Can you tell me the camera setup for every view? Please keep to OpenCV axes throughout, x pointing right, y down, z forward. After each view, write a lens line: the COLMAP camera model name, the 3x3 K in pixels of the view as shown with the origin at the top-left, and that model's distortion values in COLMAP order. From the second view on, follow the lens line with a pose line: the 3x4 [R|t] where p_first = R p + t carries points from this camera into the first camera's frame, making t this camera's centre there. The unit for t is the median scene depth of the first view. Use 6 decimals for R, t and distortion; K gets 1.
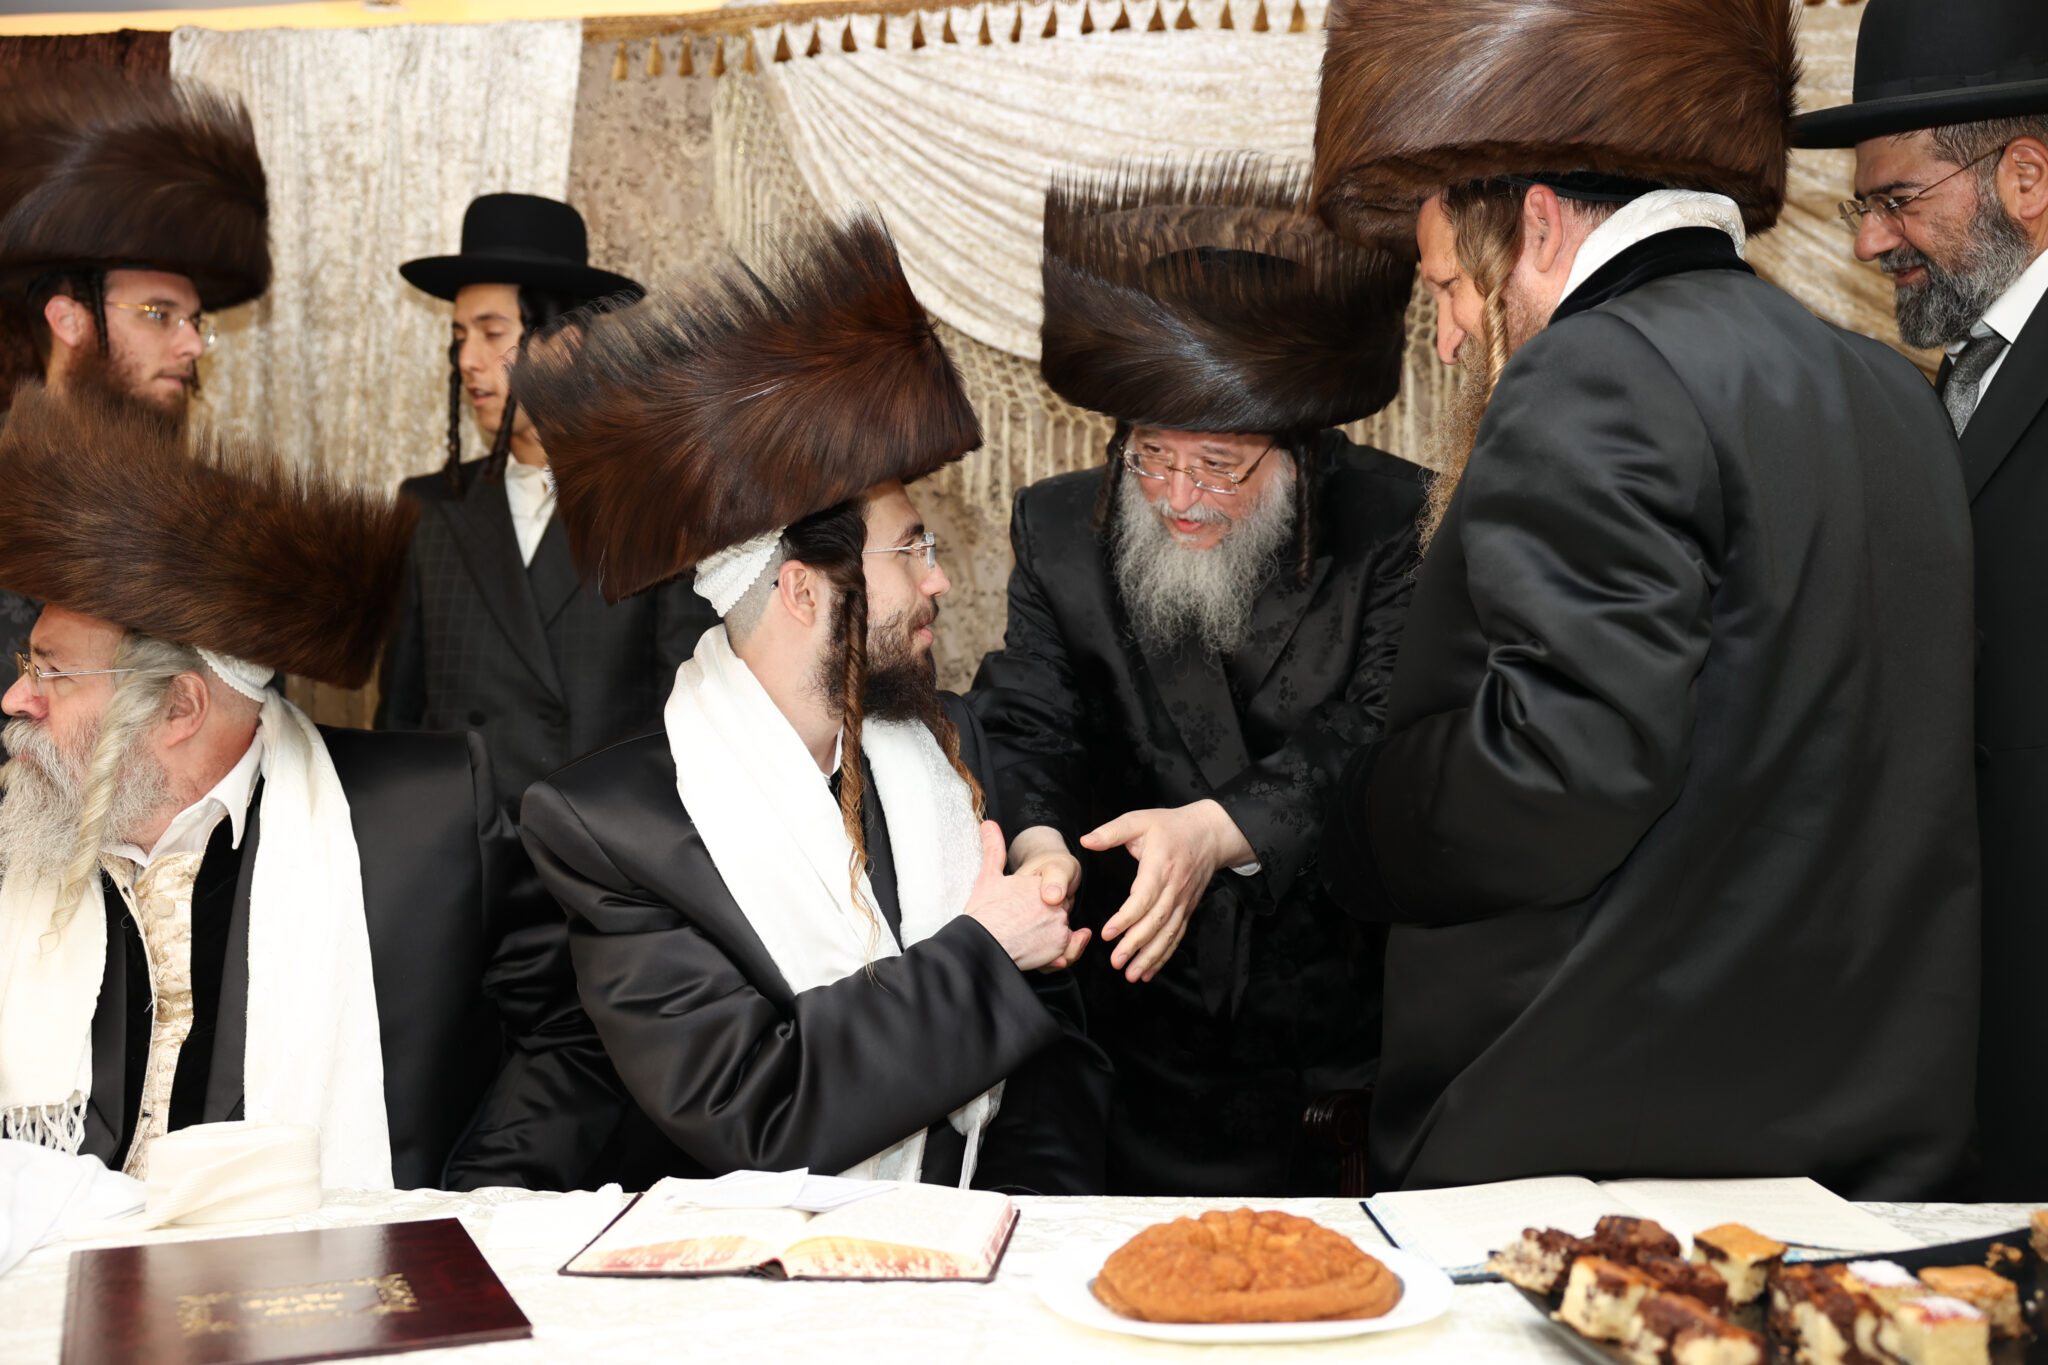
lens RADIAL K [[2105.1, 0, 1044.3], [0, 2105.1, 694.4], [0, 0, 1]] dist [0.005122, 0.000000]
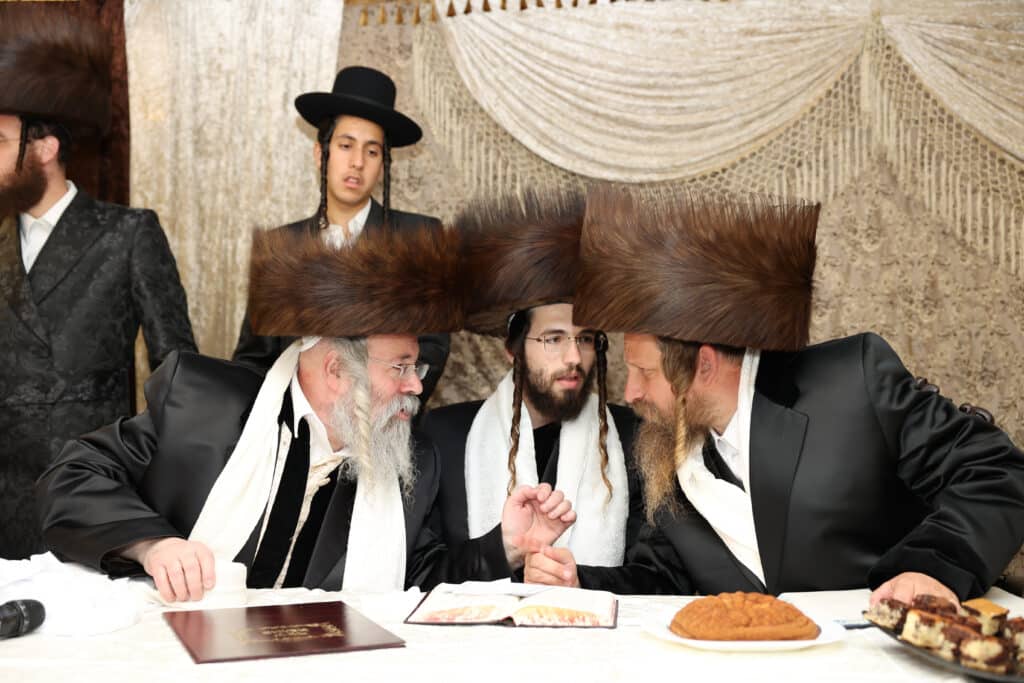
lens RADIAL K [[1217.9, 0, 513.0], [0, 1217.9, 349.1], [0, 0, 1]] dist [0.043632, 0.000000]
pose [[0.999861, 0.004815, -0.015975, -0.049948], [-0.004963, 0.999945, -0.009237, 0.008004], [0.015929, 0.009315, 0.999830, -0.093273]]
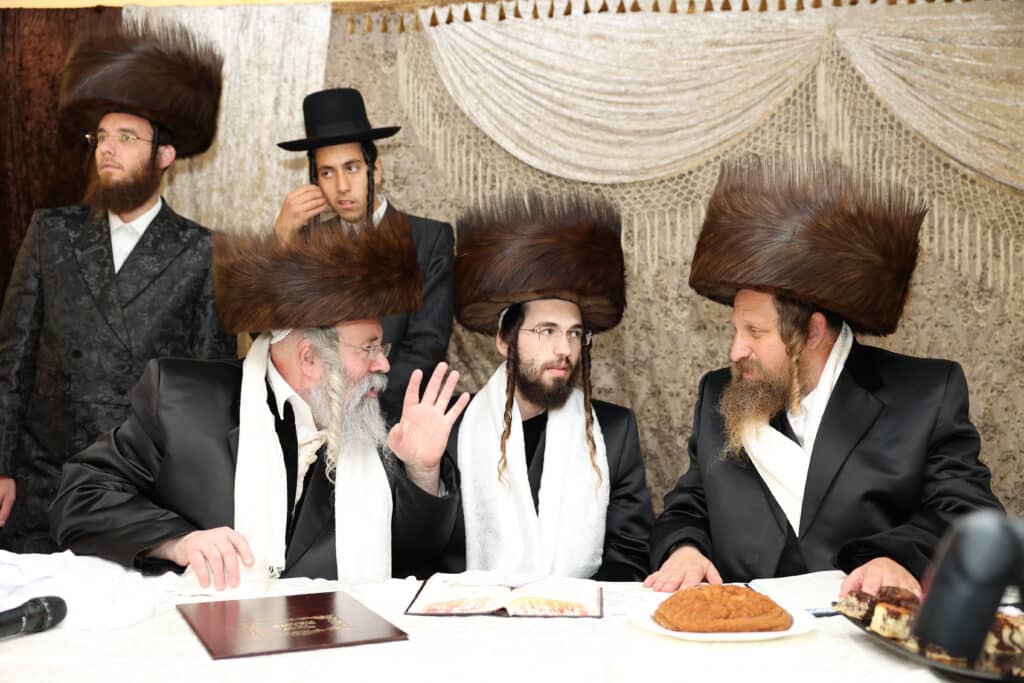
lens RADIAL K [[1140.6, 0, 511.8], [0, 1140.6, 345.1], [0, 0, 1]] dist [0.025605, 0.000000]
pose [[0.999914, 0.003011, 0.012771, -0.063342], [-0.003158, 0.999929, 0.011454, -0.009755], [-0.012736, -0.011493, 0.999853, -0.091429]]
